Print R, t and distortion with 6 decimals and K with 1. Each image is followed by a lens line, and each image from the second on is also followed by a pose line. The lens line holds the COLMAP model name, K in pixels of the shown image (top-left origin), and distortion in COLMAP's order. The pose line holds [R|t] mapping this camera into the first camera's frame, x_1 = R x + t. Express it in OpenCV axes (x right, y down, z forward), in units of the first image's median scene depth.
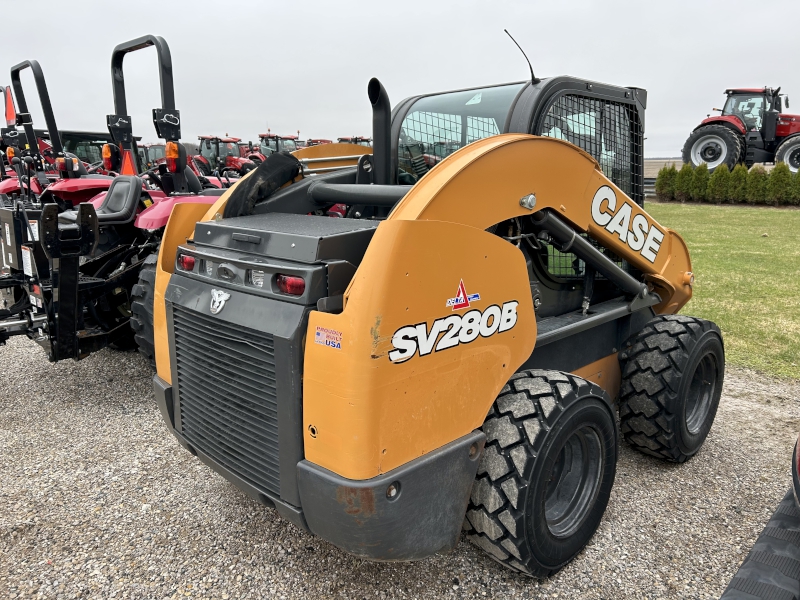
lens RADIAL K [[601.6, 0, 400.0], [0, 601.6, 300.0], [0, 0, 1]] dist [0.012386, -0.000571]
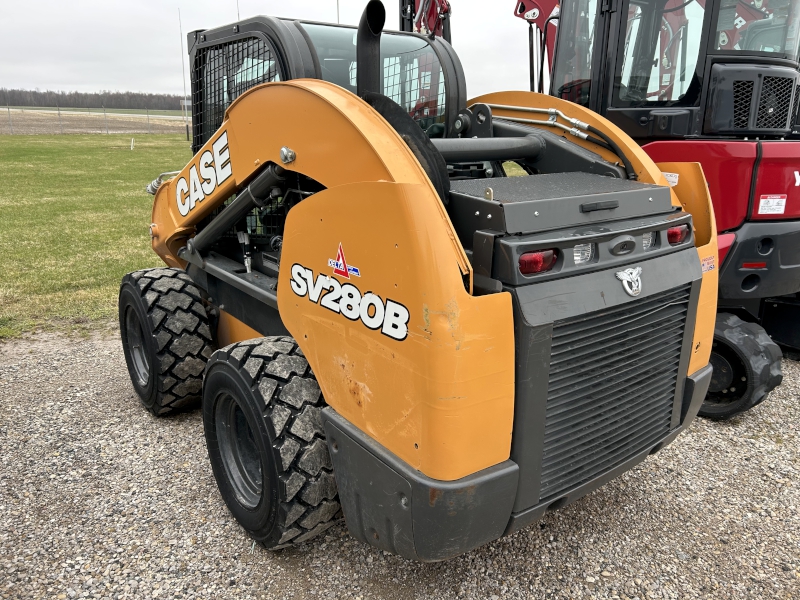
lens RADIAL K [[602.0, 0, 396.7], [0, 602.0, 314.3], [0, 0, 1]] dist [0.008654, 0.001421]
pose [[0.138666, -0.295015, 0.945377, -0.095316], [0.199831, 0.943299, 0.265055, -0.020027], [-0.969969, 0.152161, 0.189757, 0.095761]]
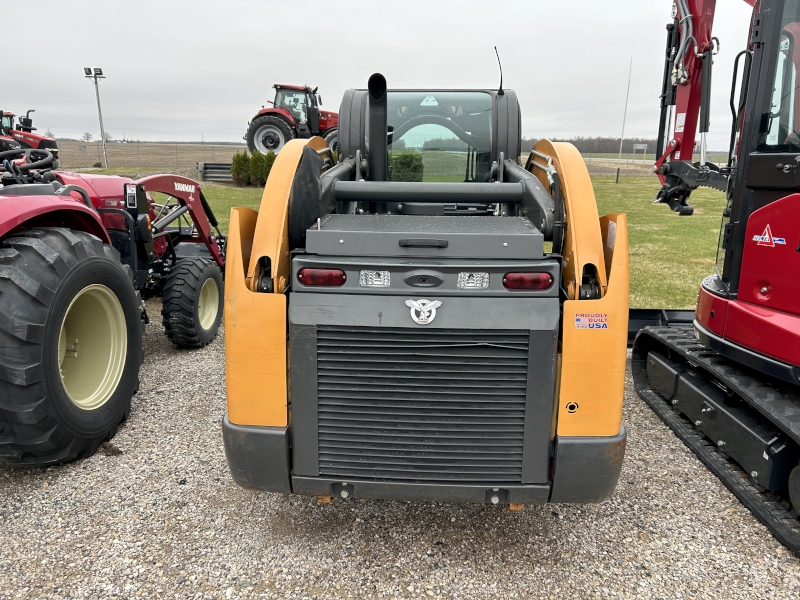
lens RADIAL K [[601.6, 0, 400.0], [0, 601.6, 300.0], [0, 0, 1]] dist [0.012386, -0.000571]
pose [[0.741052, -0.141775, 0.656310, -0.077539], [0.124940, 0.989499, 0.072677, -0.007216], [-0.659722, 0.028142, 0.750983, 0.025996]]
